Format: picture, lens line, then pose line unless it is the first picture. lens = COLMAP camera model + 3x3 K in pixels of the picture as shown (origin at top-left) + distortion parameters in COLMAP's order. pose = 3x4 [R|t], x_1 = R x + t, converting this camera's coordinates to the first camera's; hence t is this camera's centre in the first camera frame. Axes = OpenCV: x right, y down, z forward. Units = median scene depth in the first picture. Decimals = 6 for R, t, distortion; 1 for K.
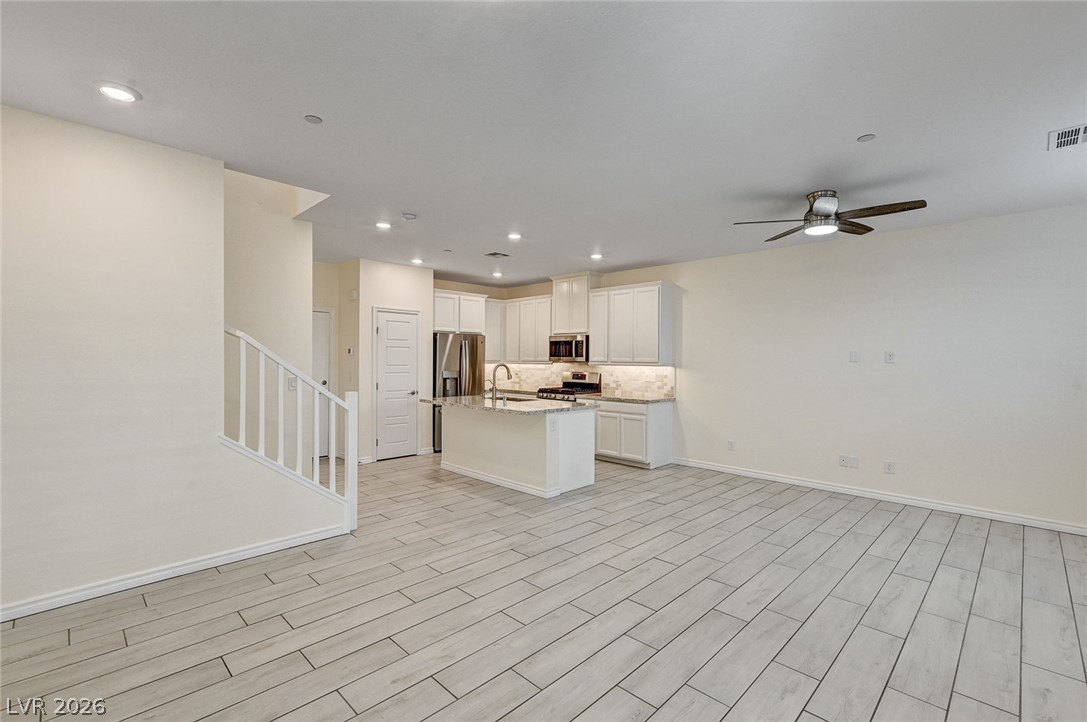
lens RADIAL K [[485.5, 0, 545.2], [0, 485.5, 359.0], [0, 0, 1]] dist [-0.001087, 0.000242]
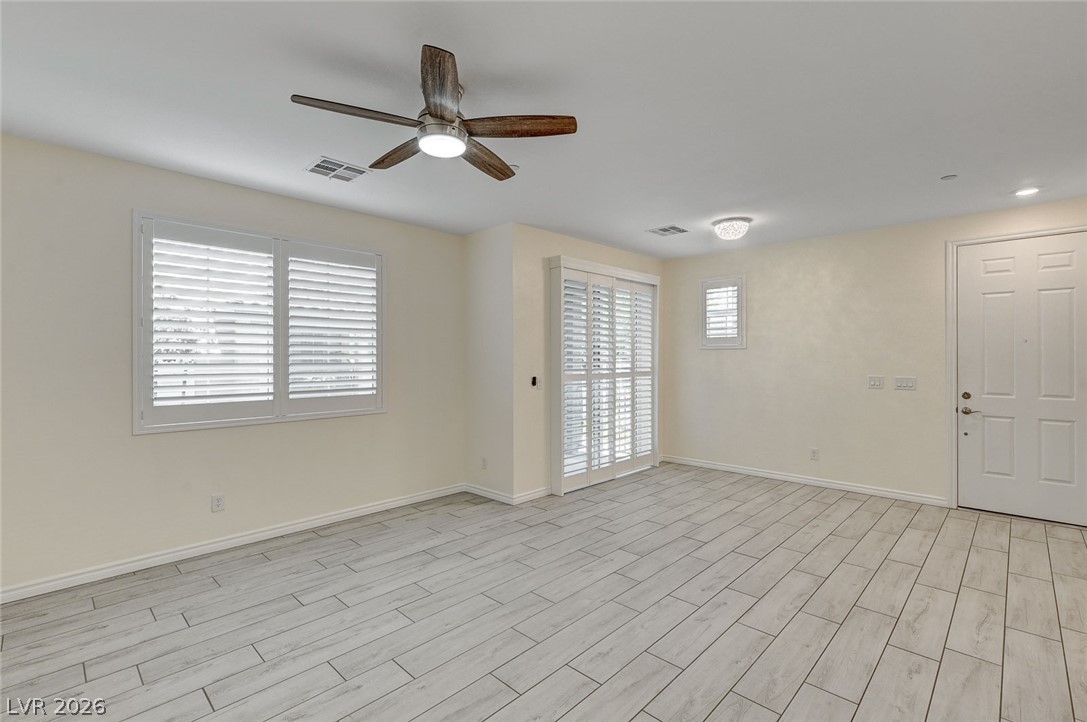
lens RADIAL K [[489.5, 0, 549.0], [0, 489.5, 357.6], [0, 0, 1]] dist [0.000823, 0.001100]
pose [[-0.999811, -0.006212, -0.018409, 0.254174], [-0.006187, 0.999980, -0.001419, 0.002296], [0.018417, -0.001305, -0.999830, 0.934473]]
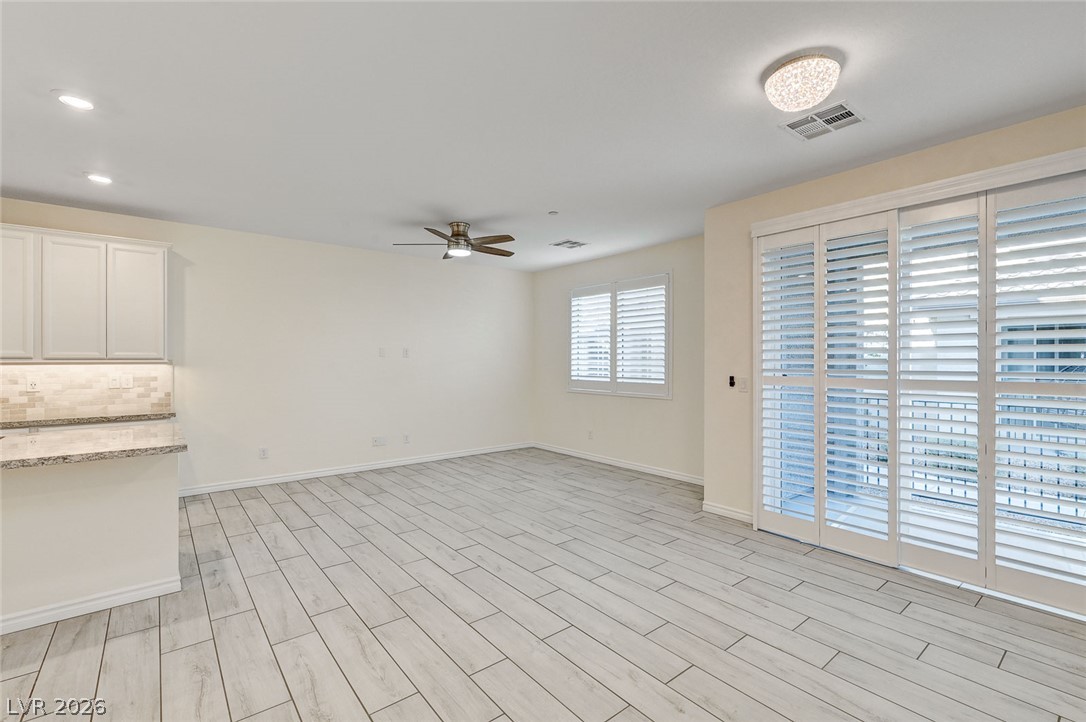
lens RADIAL K [[485.1, 0, 544.7], [0, 485.1, 359.0], [0, 0, 1]] dist [-0.001087, 0.000242]
pose [[0.108911, -0.006970, 0.994027, -0.390307], [0.001216, 0.999976, 0.006878, 0.003428], [-0.994051, 0.000459, 0.108917, 0.367470]]
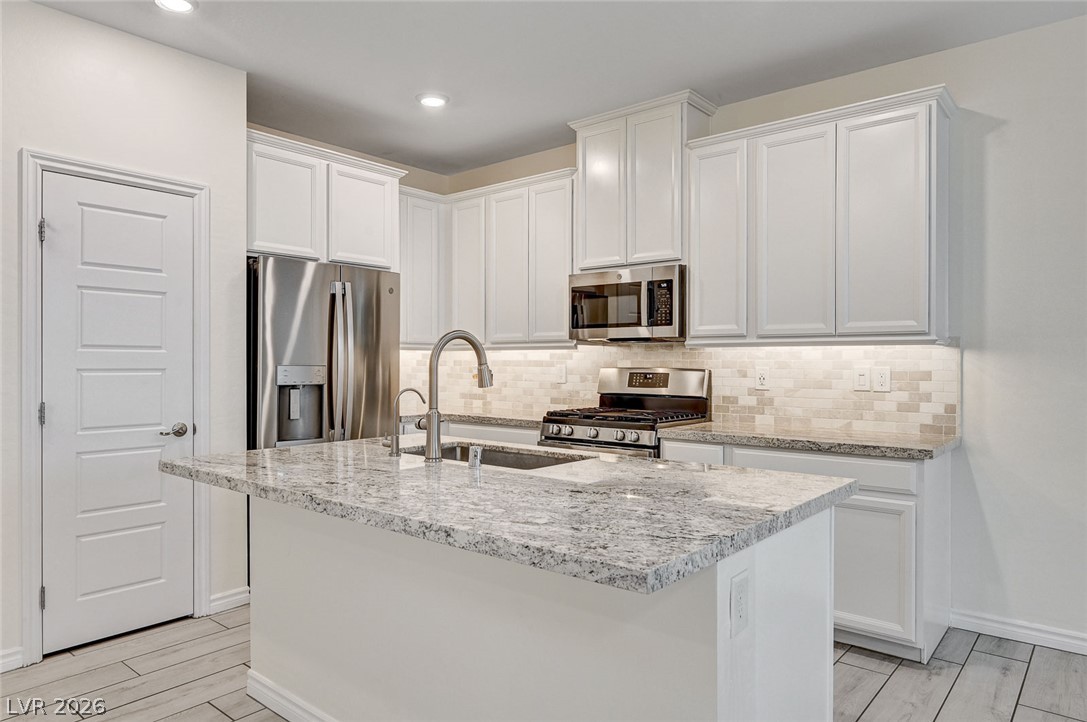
lens RADIAL K [[689.2, 0, 547.8], [0, 689.2, 363.6], [0, 0, 1]] dist [-0.000769, -0.000959]
pose [[0.996029, -0.005671, 0.088852, -0.067206], [0.005335, 0.999978, 0.004011, 0.024344], [-0.088873, -0.003521, 0.996037, 0.537097]]
